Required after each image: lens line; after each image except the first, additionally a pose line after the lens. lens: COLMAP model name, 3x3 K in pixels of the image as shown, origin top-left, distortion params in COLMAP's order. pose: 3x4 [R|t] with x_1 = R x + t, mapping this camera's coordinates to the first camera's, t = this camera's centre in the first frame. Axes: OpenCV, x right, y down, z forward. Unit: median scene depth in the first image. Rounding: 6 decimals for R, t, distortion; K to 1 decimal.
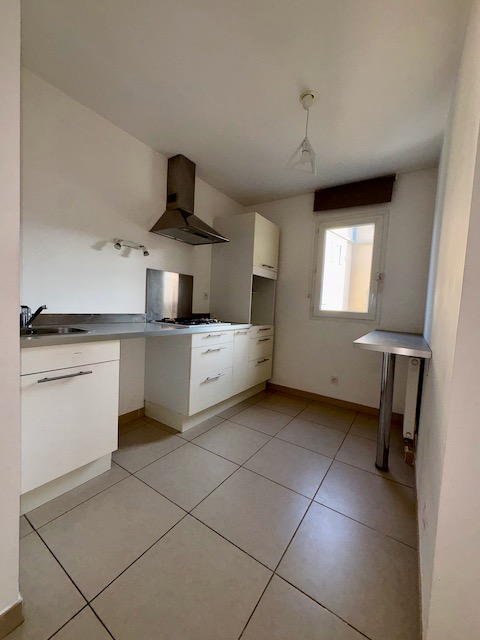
lens RADIAL K [[255.9, 0, 240.0], [0, 255.9, 320.0], [0, 0, 1]] dist [-0.000449, -0.000019]
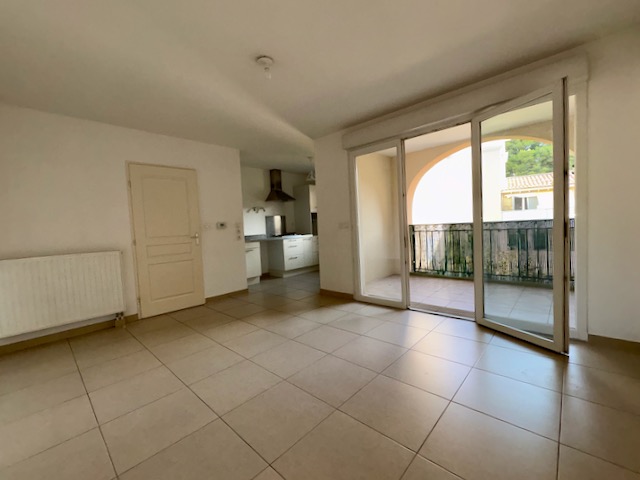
lens RADIAL K [[267.2, 0, 320.0], [0, 267.2, 240.0], [0, 0, 1]] dist [0.000137, 0.000000]
pose [[0.980554, -0.099268, -0.169290, 0.555351], [0.096241, 0.995018, -0.026013, 0.142955], [0.171029, 0.009214, 0.985223, -1.422014]]
